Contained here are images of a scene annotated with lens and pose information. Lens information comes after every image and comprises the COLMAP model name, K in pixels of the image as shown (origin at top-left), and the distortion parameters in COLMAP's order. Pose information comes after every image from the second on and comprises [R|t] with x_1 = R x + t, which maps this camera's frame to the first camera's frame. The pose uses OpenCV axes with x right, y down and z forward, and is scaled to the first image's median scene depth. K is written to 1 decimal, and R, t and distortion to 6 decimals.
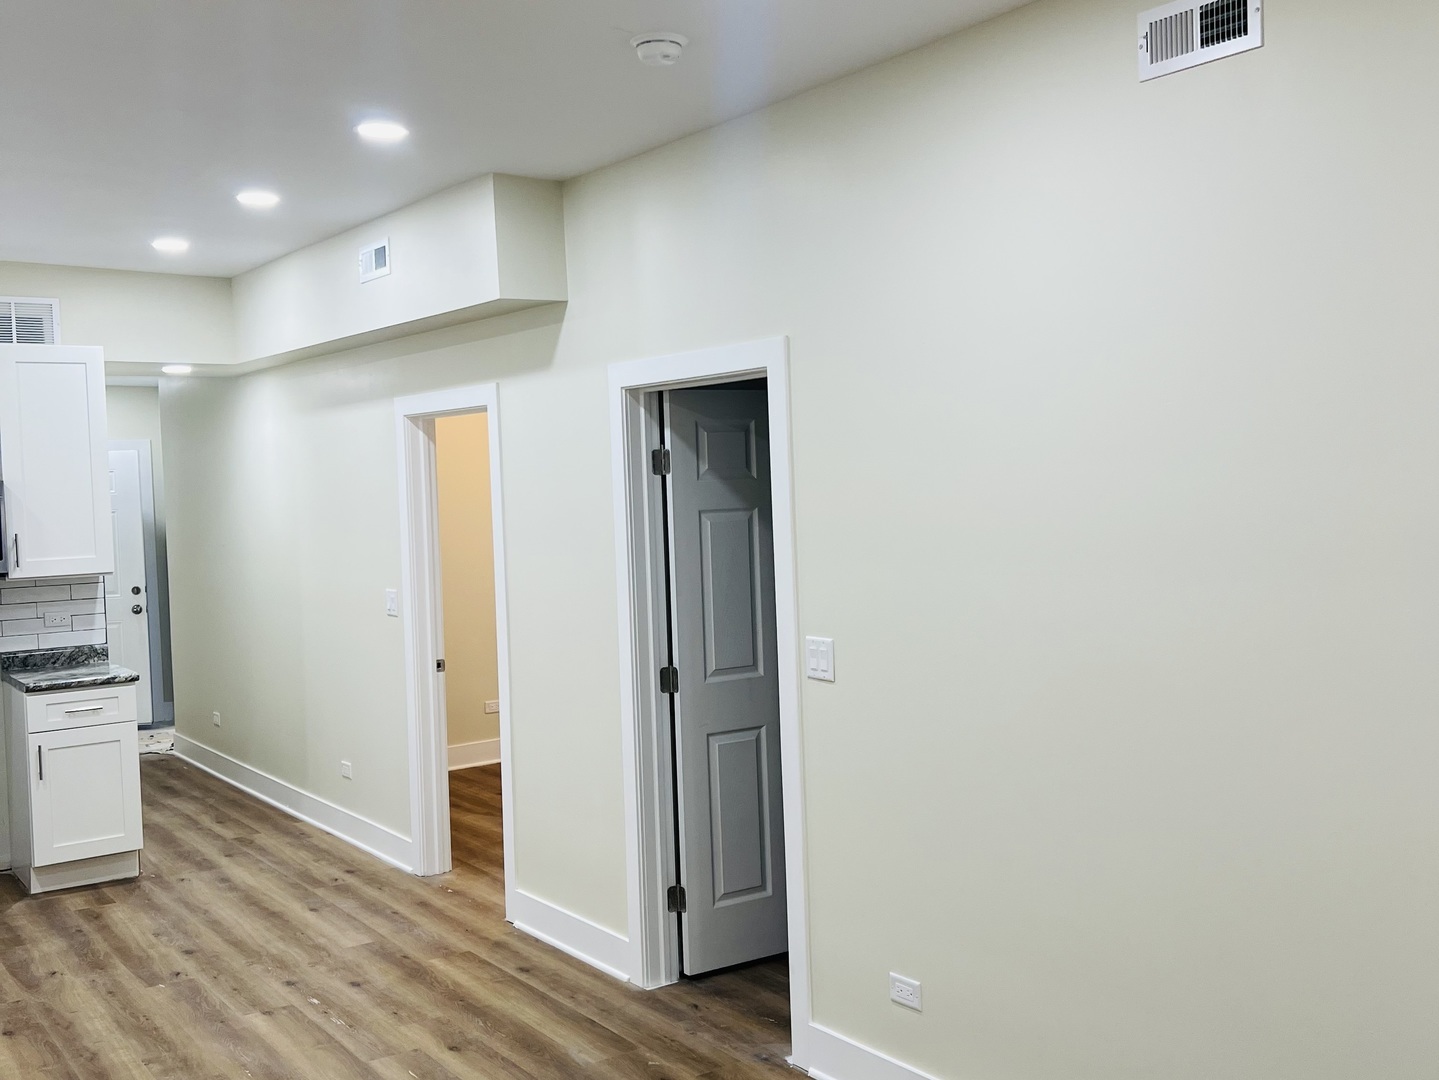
lens RADIAL K [[1438.6, 0, 722.1], [0, 1438.6, 540.2], [0, 0, 1]] dist [0.018271, 0.000000]
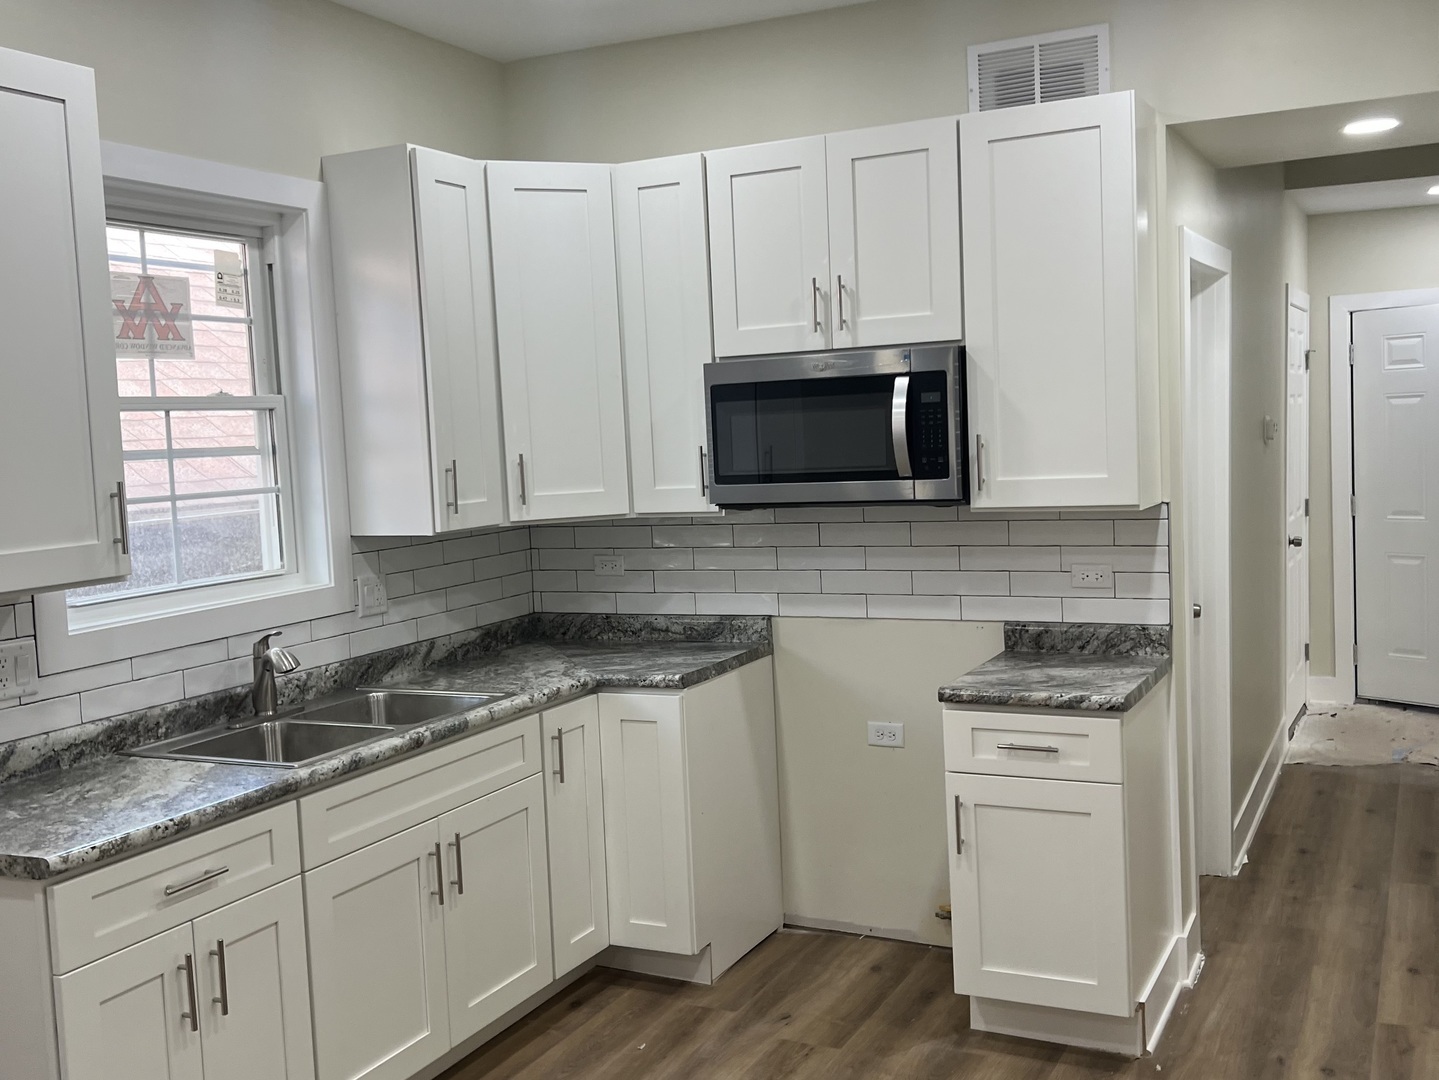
lens RADIAL K [[1438.6, 0, 724.3], [0, 1438.6, 535.6], [0, 0, 1]] dist [0.018271, 0.000000]
pose [[0.489202, 0.078737, -0.868609, -0.017962], [-0.016916, 0.996586, 0.080811, -0.007767], [0.872007, -0.024840, 0.488864, 0.582931]]
